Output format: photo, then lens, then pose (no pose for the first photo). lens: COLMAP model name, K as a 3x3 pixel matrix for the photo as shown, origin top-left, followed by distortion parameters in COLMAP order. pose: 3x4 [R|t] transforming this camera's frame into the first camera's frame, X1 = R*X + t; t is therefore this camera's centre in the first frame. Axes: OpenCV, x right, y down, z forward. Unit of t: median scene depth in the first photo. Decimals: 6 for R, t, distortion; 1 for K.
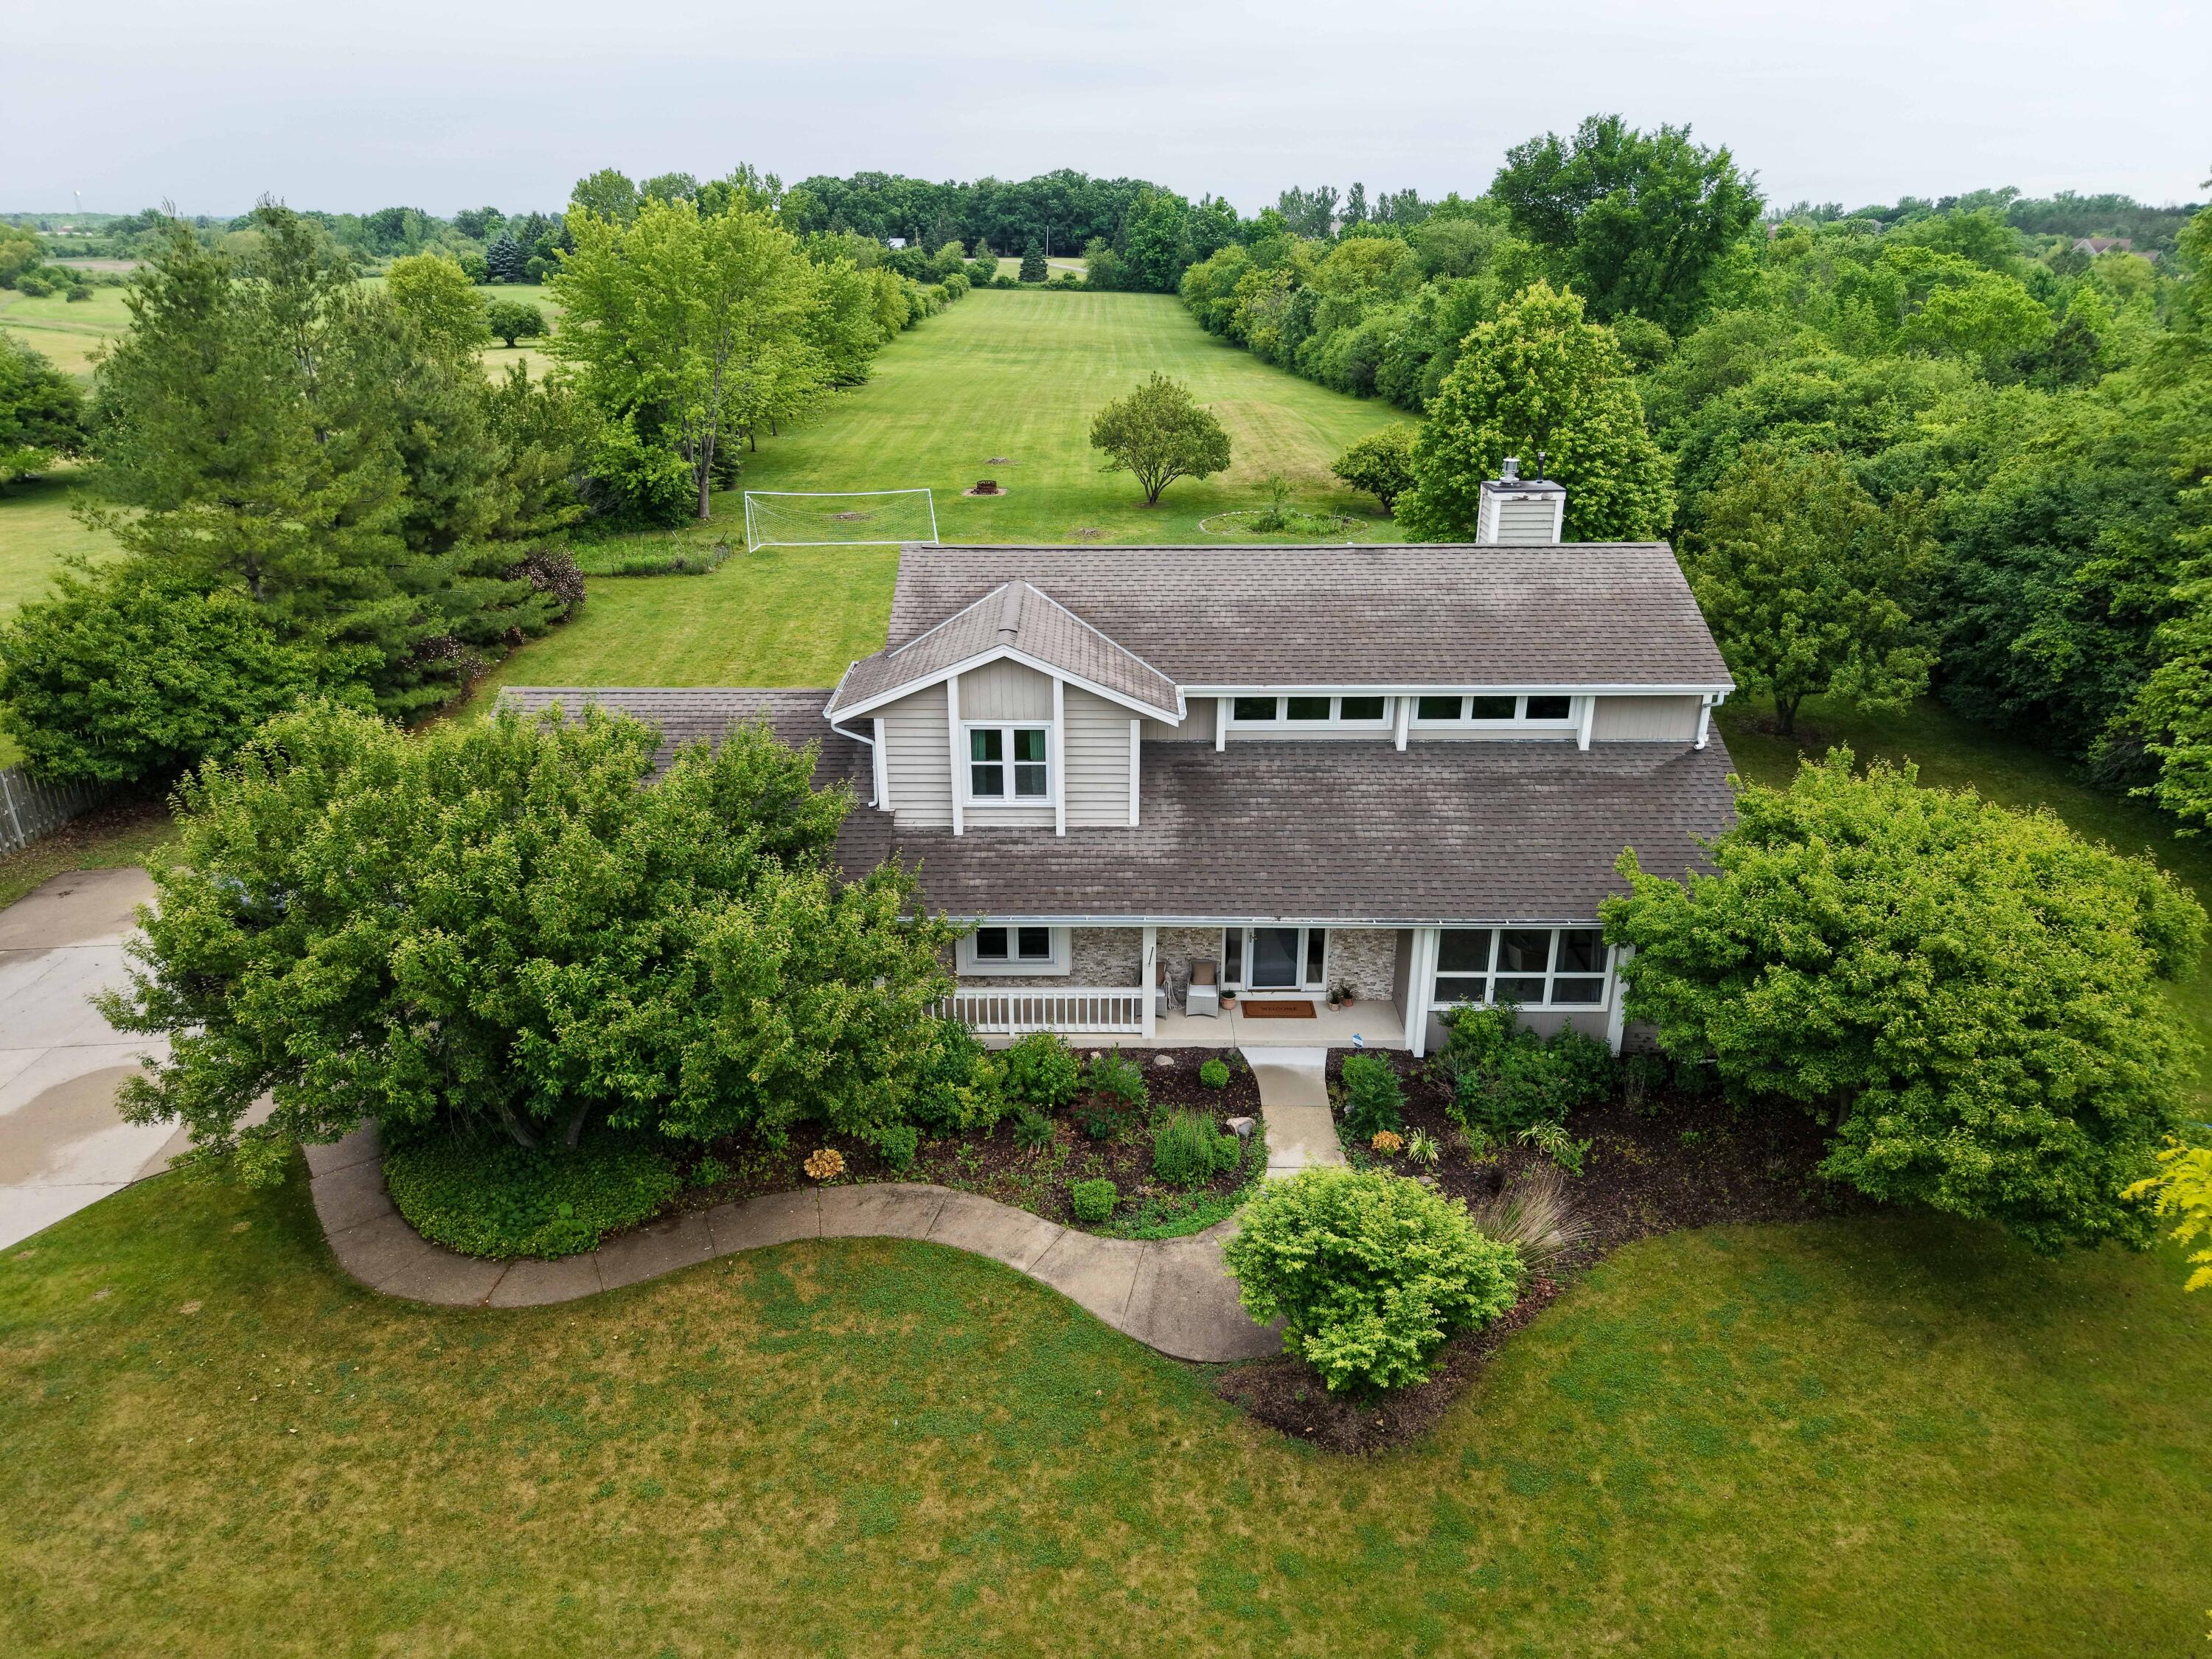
lens RADIAL K [[1466.4, 0, 1106.0], [0, 1466.4, 829.5], [0, 0, 1]] dist [0.073895, -0.110429]
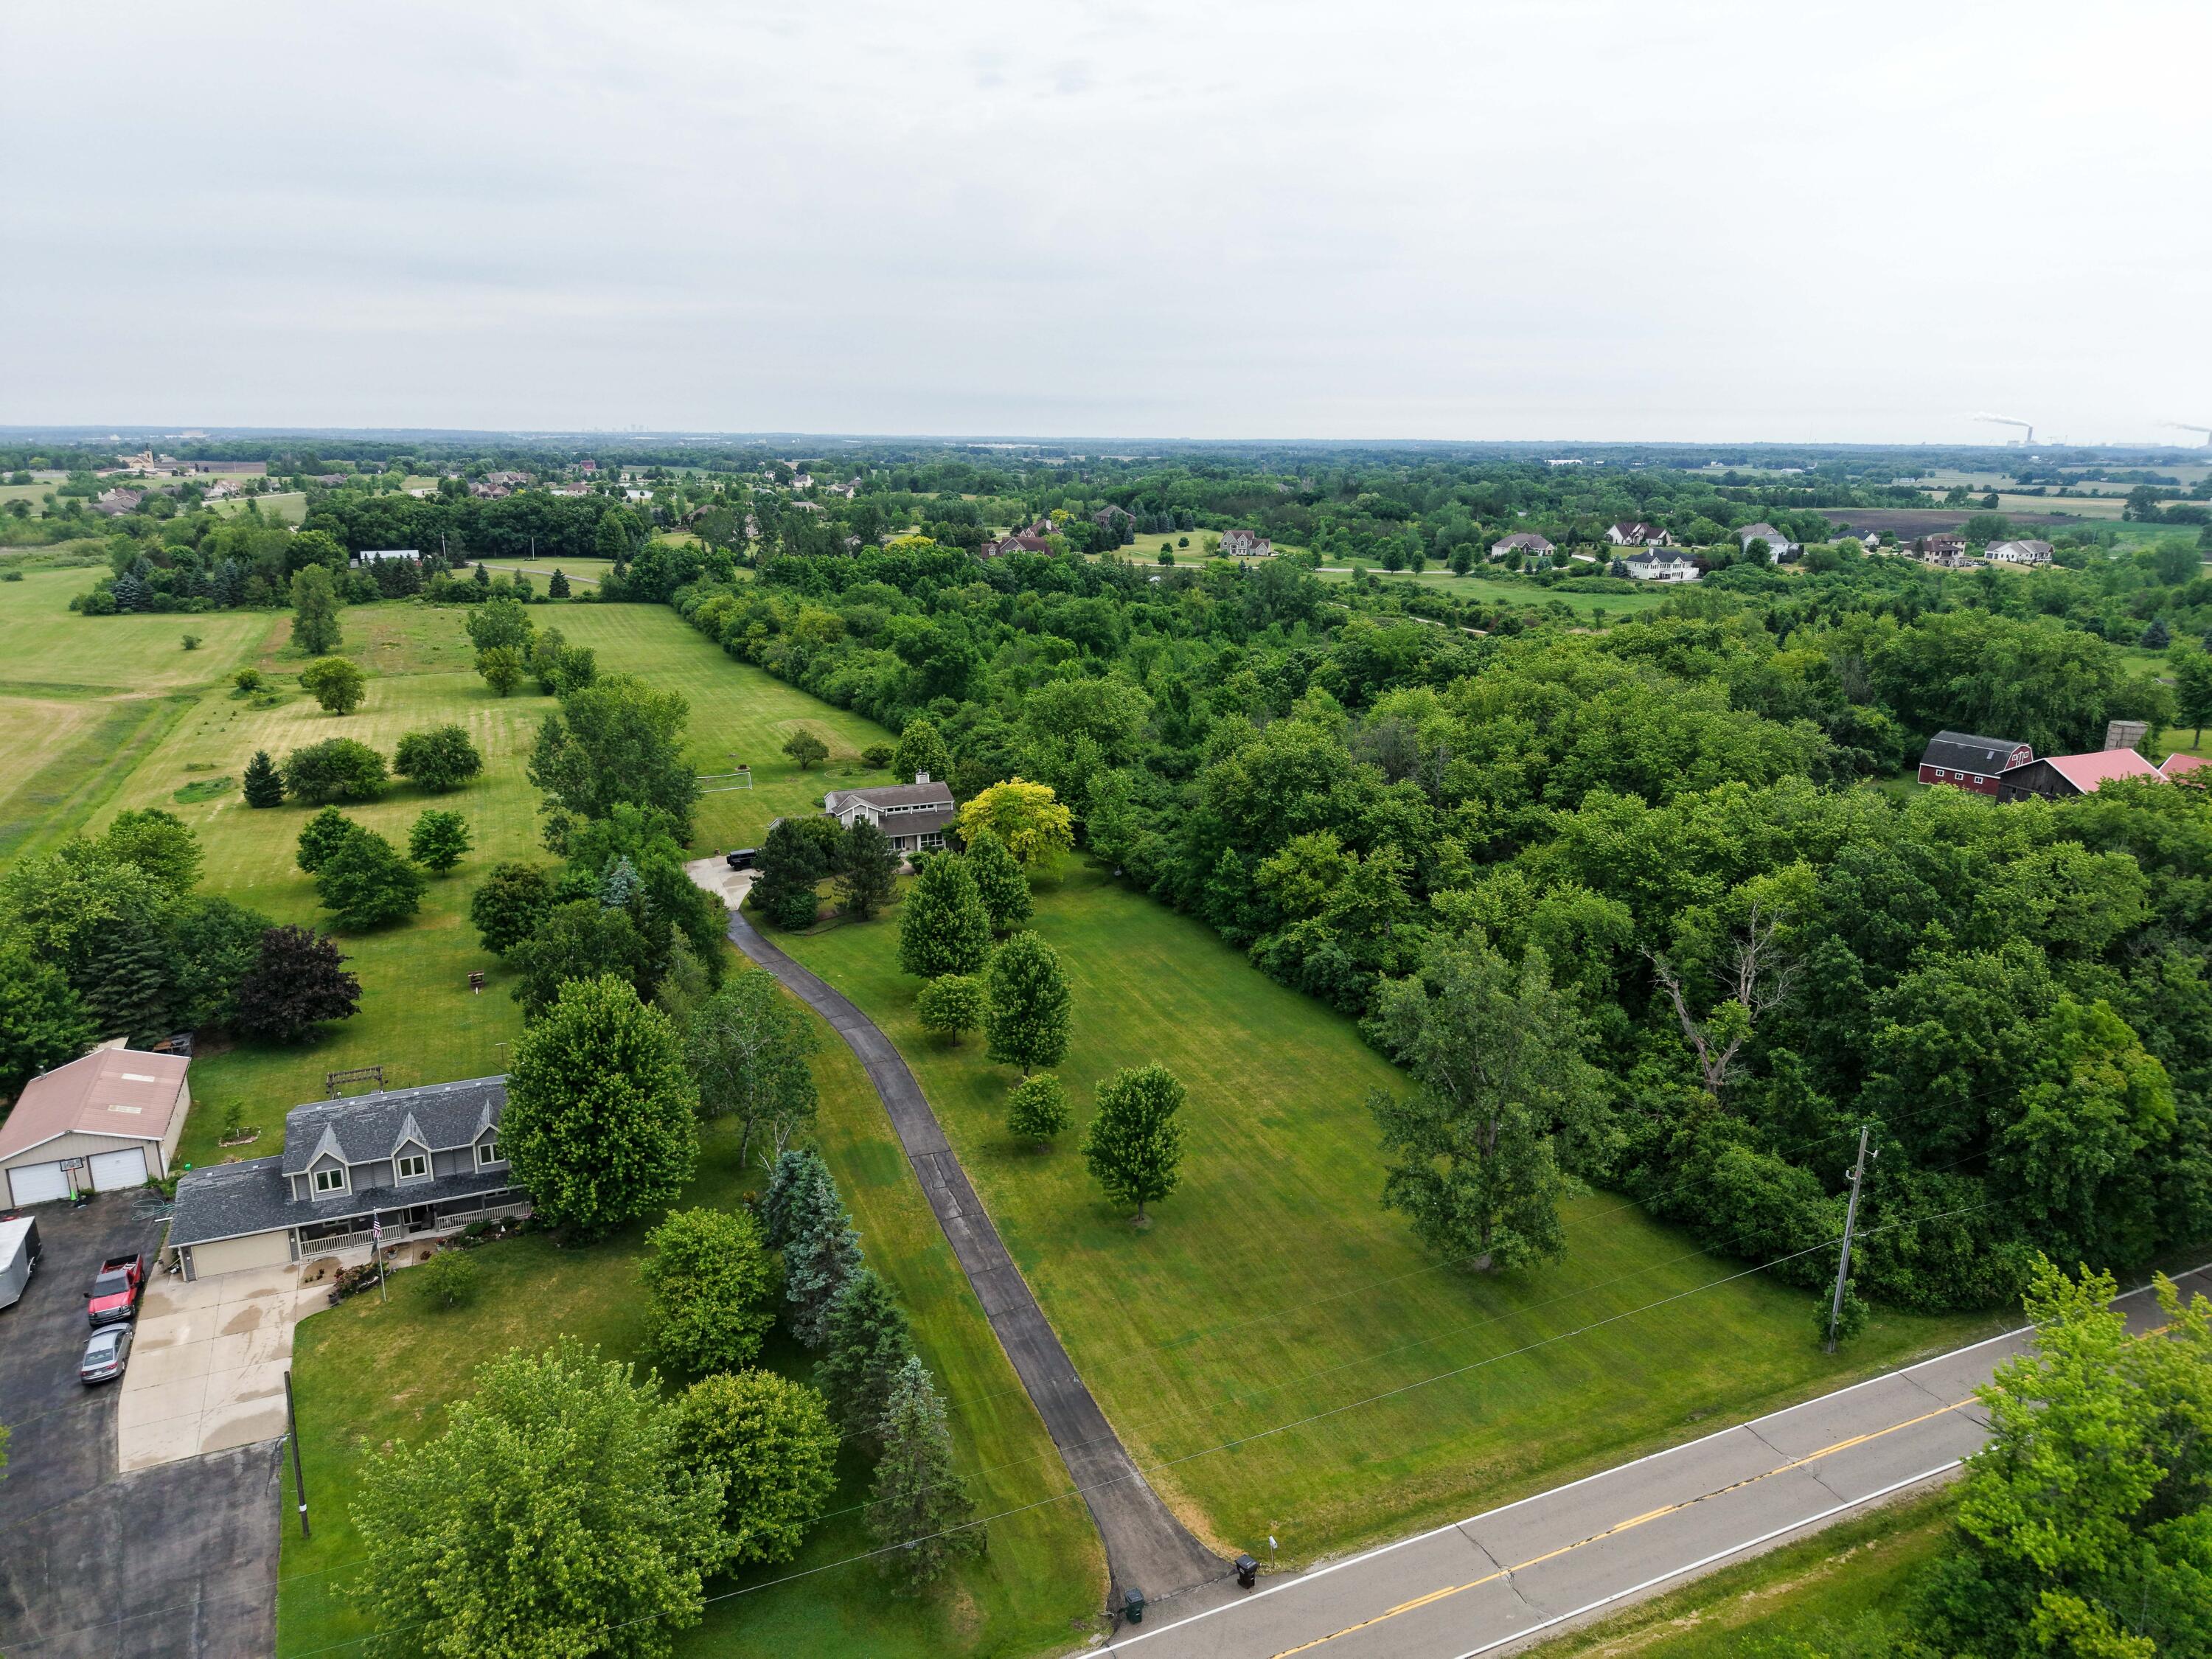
lens RADIAL K [[1475.8, 0, 1106.0], [0, 1475.8, 829.5], [0, 0, 1]] dist [-0.000593, -0.000154]
pose [[0.916512, -0.094940, 0.388578, -0.148236], [0.143385, 0.984846, -0.097569, 0.073396], [-0.373426, 0.145140, 0.916235, -0.507204]]
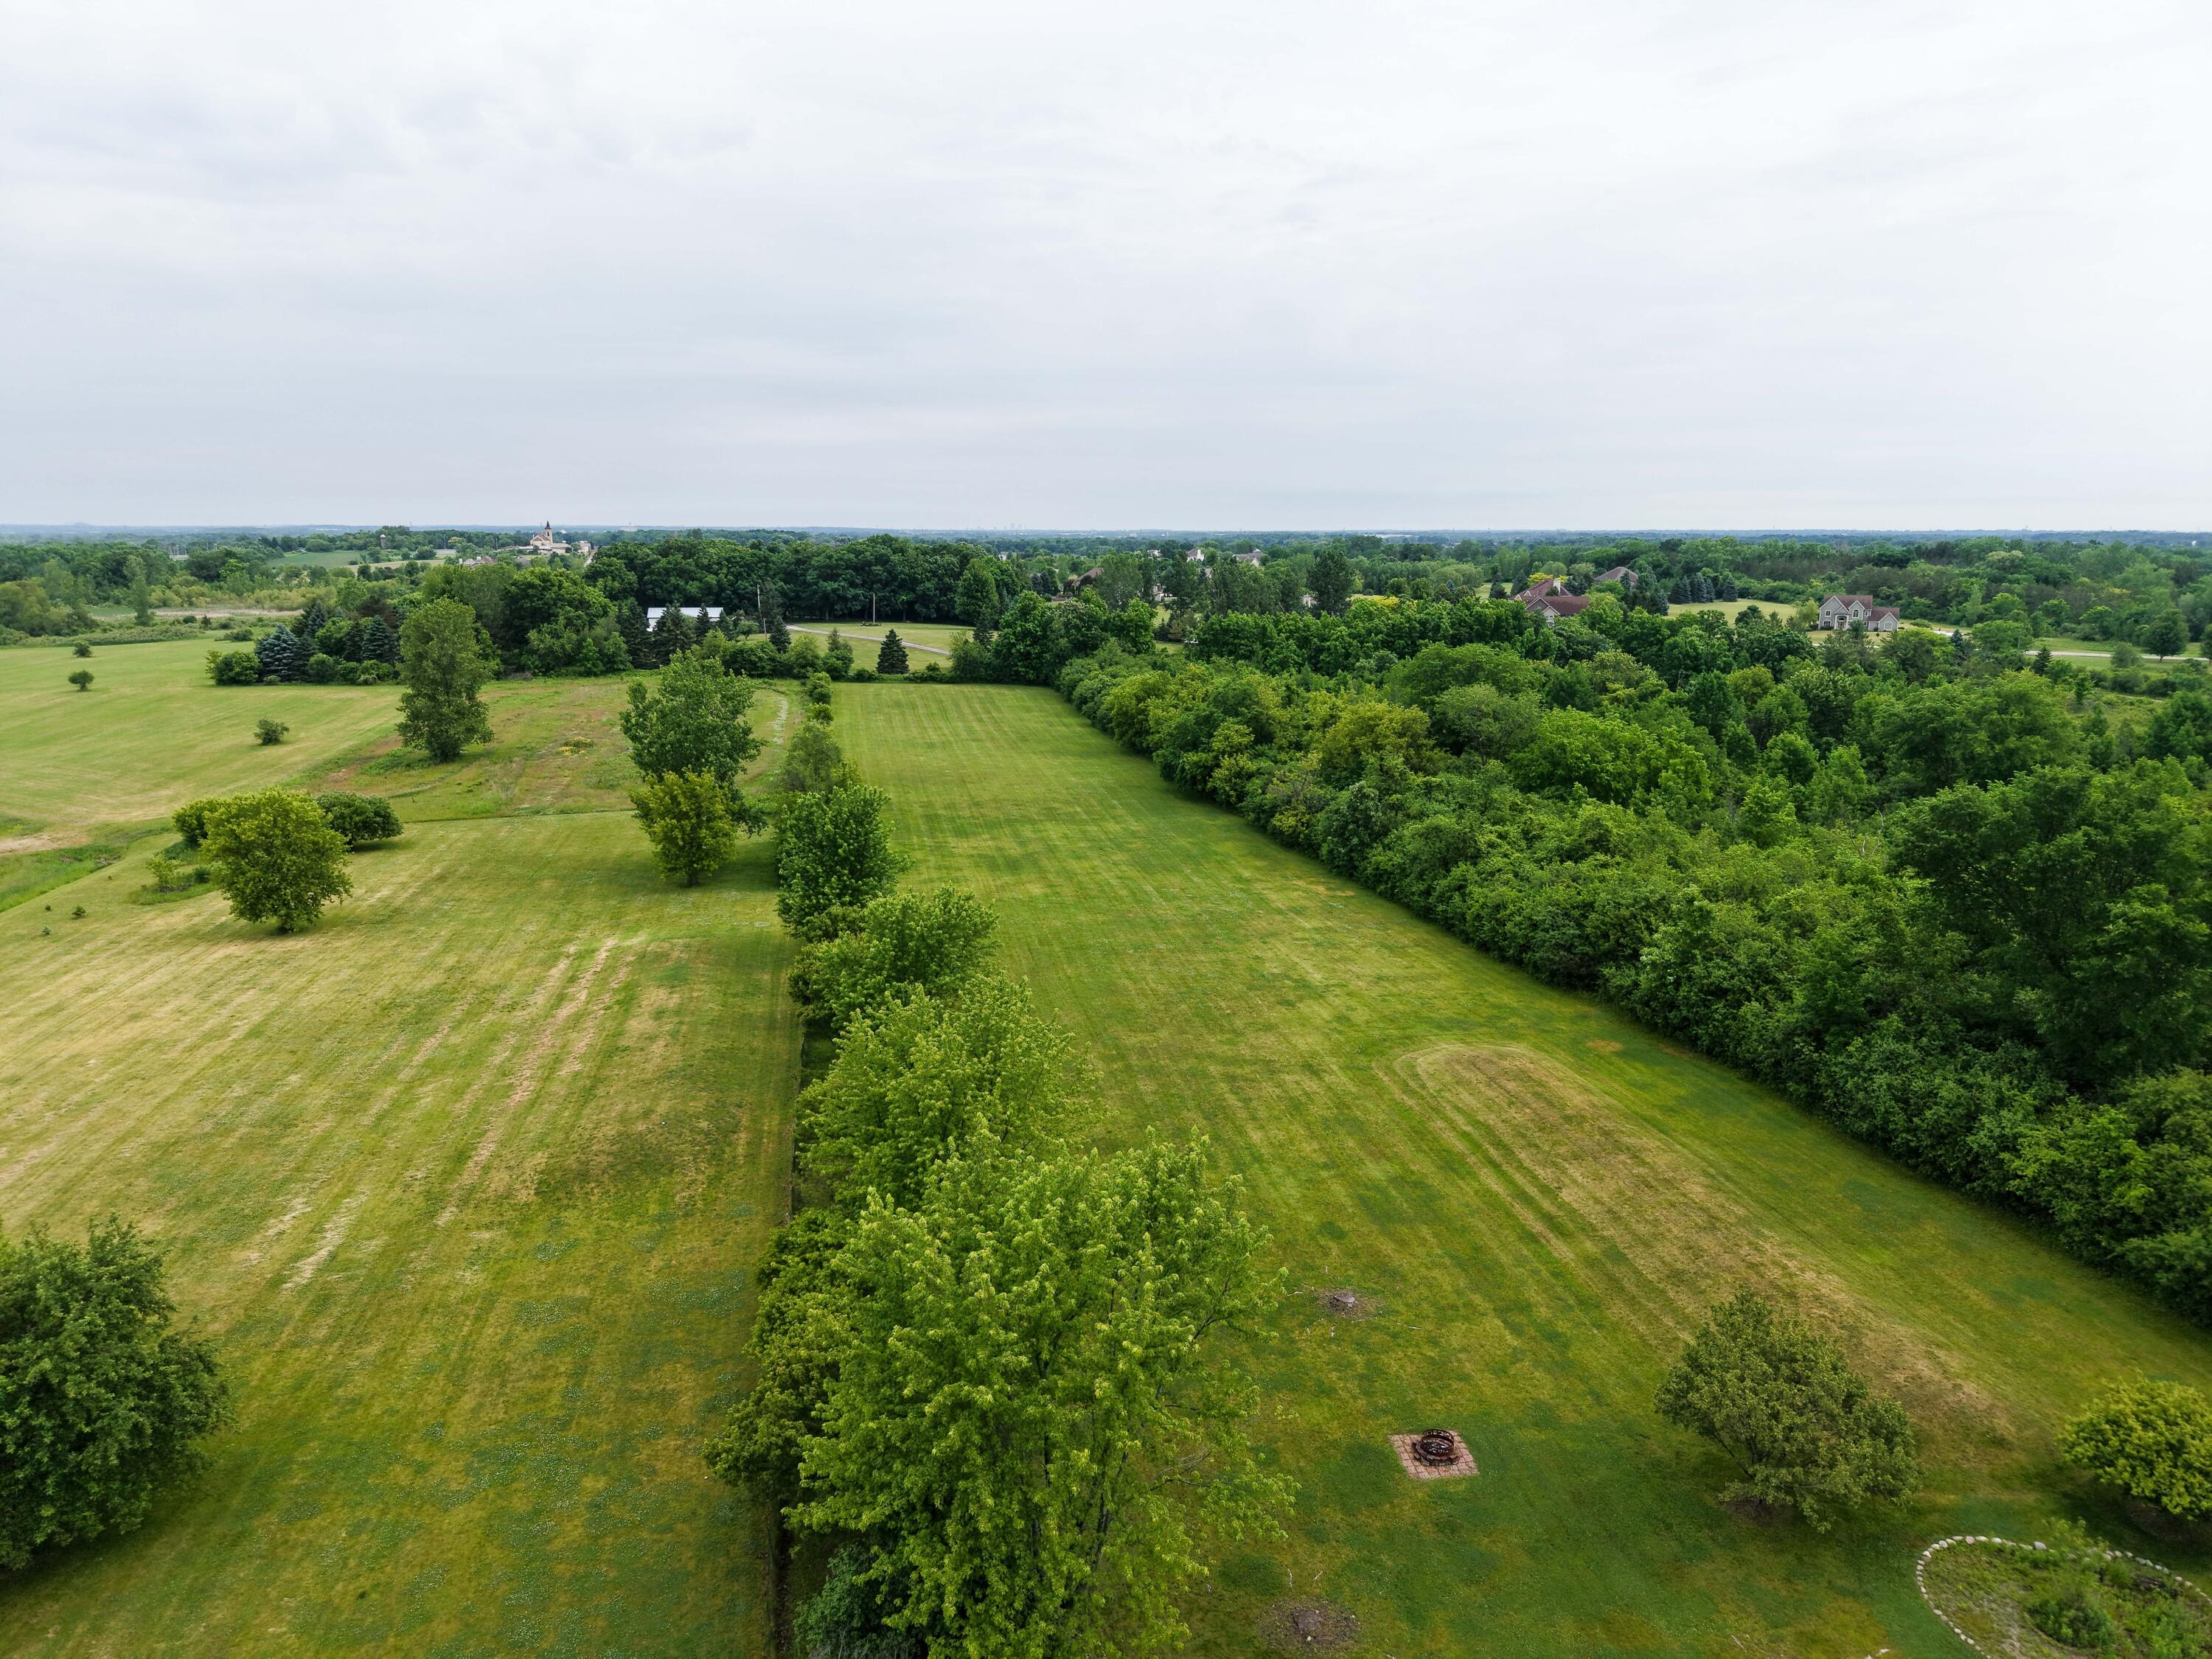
lens RADIAL K [[1466.4, 0, 1106.0], [0, 1466.4, 829.5], [0, 0, 1]] dist [0.073895, -0.110429]
pose [[0.984973, -0.032424, 0.169638, -0.080590], [0.063665, 0.981214, -0.182114, -0.097384], [-0.160546, 0.190177, 0.968534, 0.095920]]
